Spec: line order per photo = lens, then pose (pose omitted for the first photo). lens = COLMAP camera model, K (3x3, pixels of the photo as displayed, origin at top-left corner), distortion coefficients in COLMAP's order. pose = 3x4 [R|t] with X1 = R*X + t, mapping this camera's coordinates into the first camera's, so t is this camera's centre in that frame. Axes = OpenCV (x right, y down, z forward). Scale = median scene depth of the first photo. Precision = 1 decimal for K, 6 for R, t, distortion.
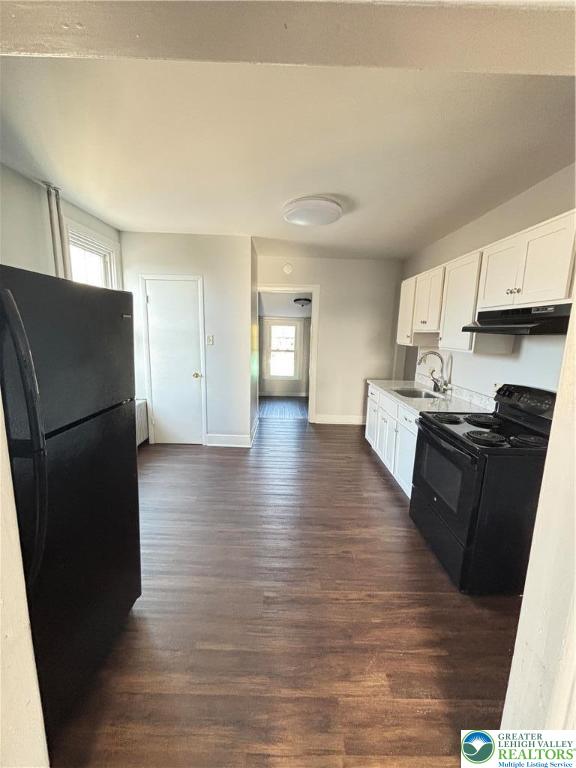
lens RADIAL K [[310.5, 0, 287.0], [0, 310.5, 387.2], [0, 0, 1]] dist [0.003939, -0.000329]
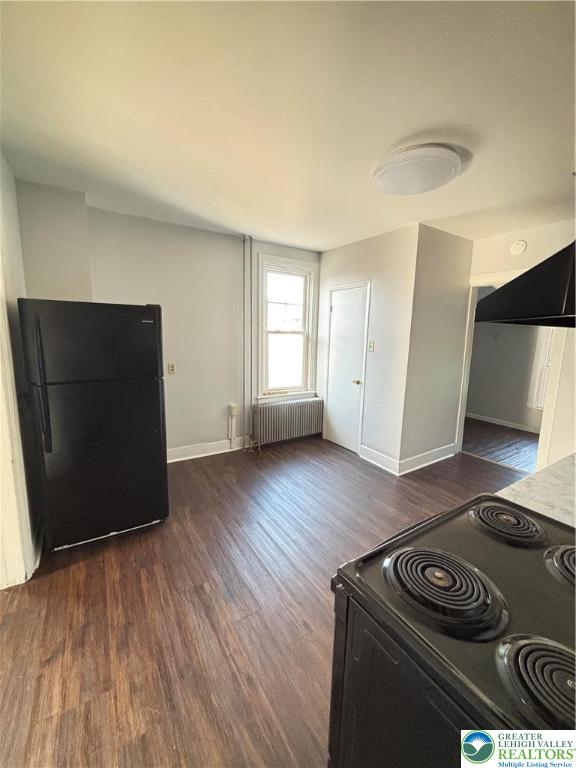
lens RADIAL K [[310.5, 0, 287.7], [0, 310.5, 383.8], [0, 0, 1]] dist [0.003939, -0.000329]
pose [[0.530598, 0.128792, -0.837782, 0.465027], [-0.165772, 0.985070, 0.046445, -0.046352], [0.831255, 0.114237, 0.544026, 0.317917]]
